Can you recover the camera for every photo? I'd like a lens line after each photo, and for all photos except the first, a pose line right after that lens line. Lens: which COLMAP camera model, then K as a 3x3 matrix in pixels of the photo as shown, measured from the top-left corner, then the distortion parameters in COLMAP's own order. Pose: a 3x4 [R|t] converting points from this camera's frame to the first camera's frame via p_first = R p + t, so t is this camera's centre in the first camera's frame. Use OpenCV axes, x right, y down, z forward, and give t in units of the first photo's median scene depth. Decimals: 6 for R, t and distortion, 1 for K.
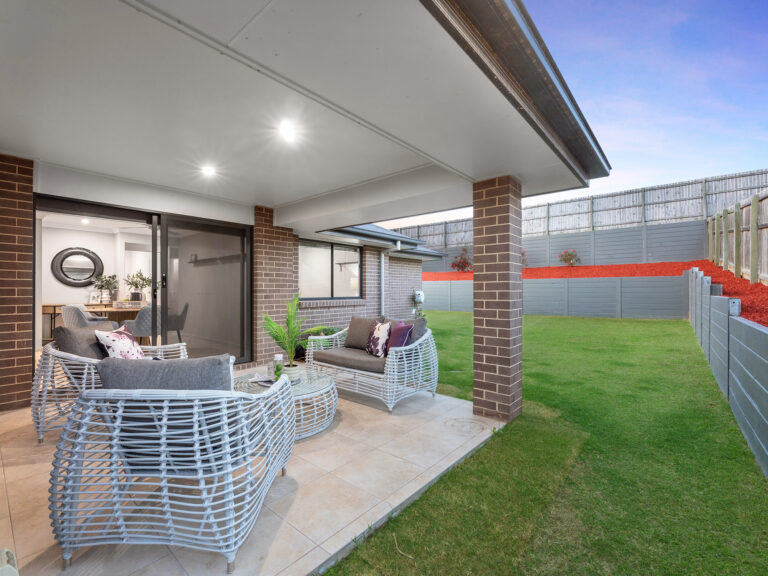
lens RADIAL K [[342.2, 0, 383.5], [0, 342.2, 286.9], [0, 0, 1]] dist [0.004991, 0.000594]
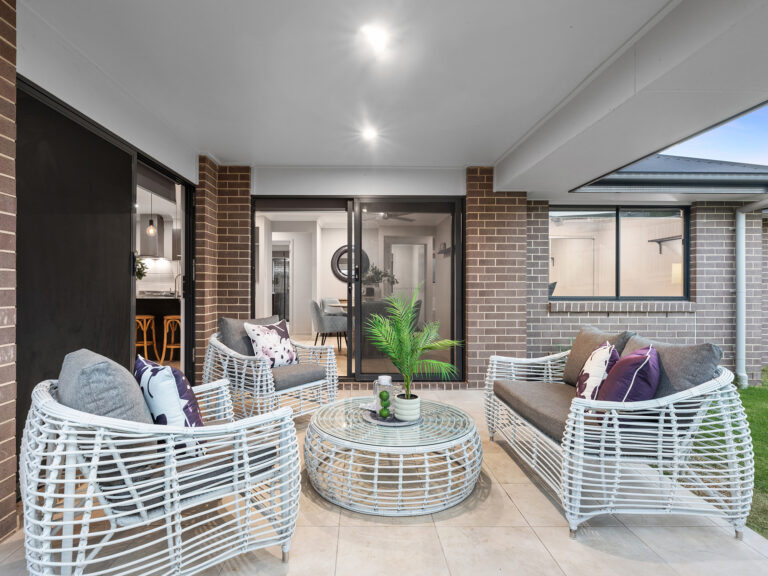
lens RADIAL K [[429.5, 0, 383.8], [0, 429.5, 287.3], [0, 0, 1]] dist [-0.004431, -0.001726]
pose [[0.660976, -0.000490, -0.750407, 0.188033], [0.005594, 0.999975, 0.004274, 0.011179], [0.750386, -0.007023, 0.660962, 0.256150]]
